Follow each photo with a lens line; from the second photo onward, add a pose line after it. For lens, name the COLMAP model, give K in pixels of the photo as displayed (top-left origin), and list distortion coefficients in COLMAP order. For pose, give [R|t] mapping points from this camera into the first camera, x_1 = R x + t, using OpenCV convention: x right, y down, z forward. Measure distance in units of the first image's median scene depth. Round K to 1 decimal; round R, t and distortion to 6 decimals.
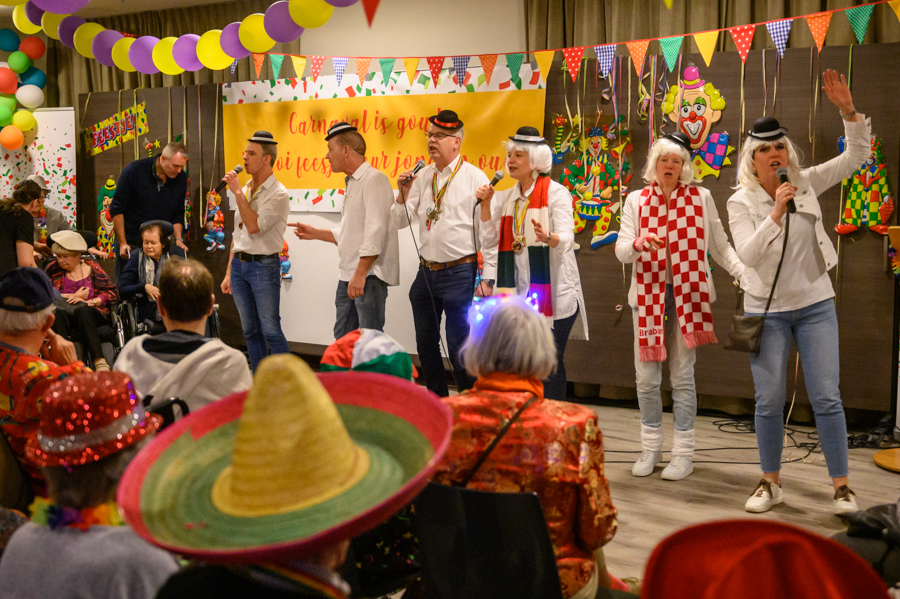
lens RADIAL K [[1242.4, 0, 439.9], [0, 1242.4, 279.6], [0, 0, 1]] dist [0.002573, 0.000000]
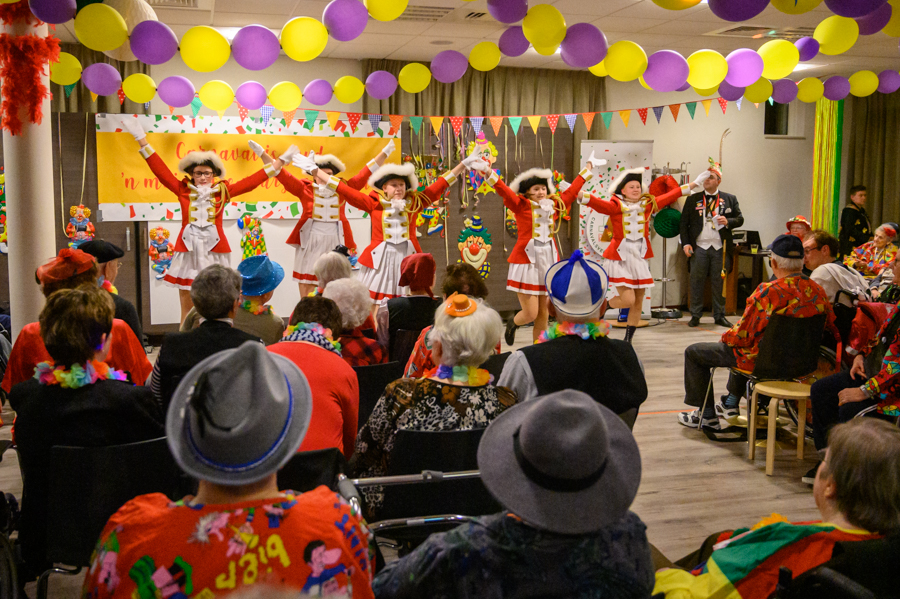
lens RADIAL K [[856.2, 0, 424.3], [0, 856.2, 260.7], [0, 0, 1]] dist [-0.007360, 0.000000]
pose [[0.541195, -0.065636, 0.838332, -0.849240], [0.071793, 0.996915, 0.031705, -0.027567], [-0.837827, 0.043028, 0.544238, 0.374283]]
